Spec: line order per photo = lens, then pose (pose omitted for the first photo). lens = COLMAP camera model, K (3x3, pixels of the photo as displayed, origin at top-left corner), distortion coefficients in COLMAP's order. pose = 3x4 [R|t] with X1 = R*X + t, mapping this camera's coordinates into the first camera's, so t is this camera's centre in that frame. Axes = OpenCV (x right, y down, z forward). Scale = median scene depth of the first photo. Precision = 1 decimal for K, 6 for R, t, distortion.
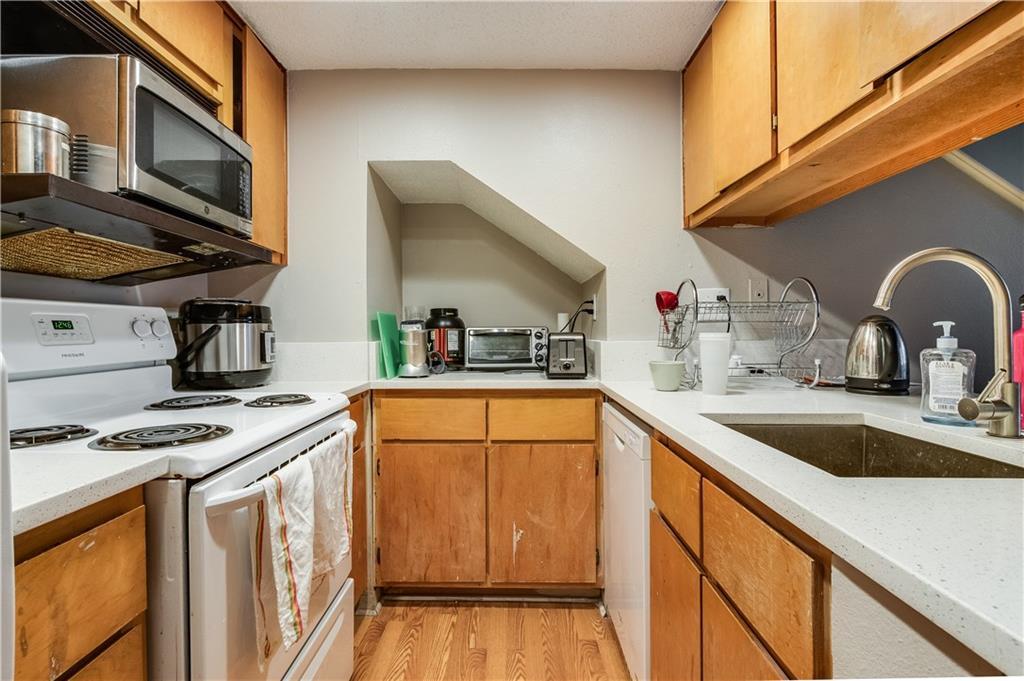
lens RADIAL K [[499.6, 0, 503.0], [0, 499.6, 333.7], [0, 0, 1]] dist [-0.008320, 0.001867]
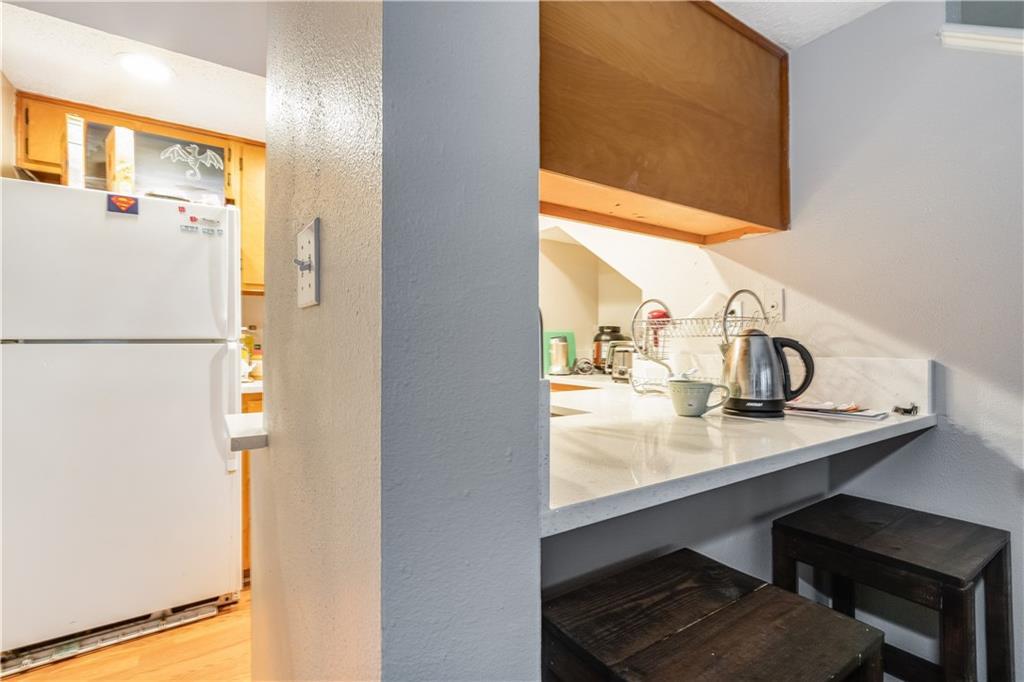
lens RADIAL K [[476.1, 0, 510.1], [0, 476.1, 343.7], [0, 0, 1]] dist [-0.013761, 0.002353]
pose [[0.574057, 0.007883, -0.818777, 1.076732], [-0.010836, 0.999939, 0.002030, -0.006528], [0.818744, 0.007707, 0.574108, 0.106614]]
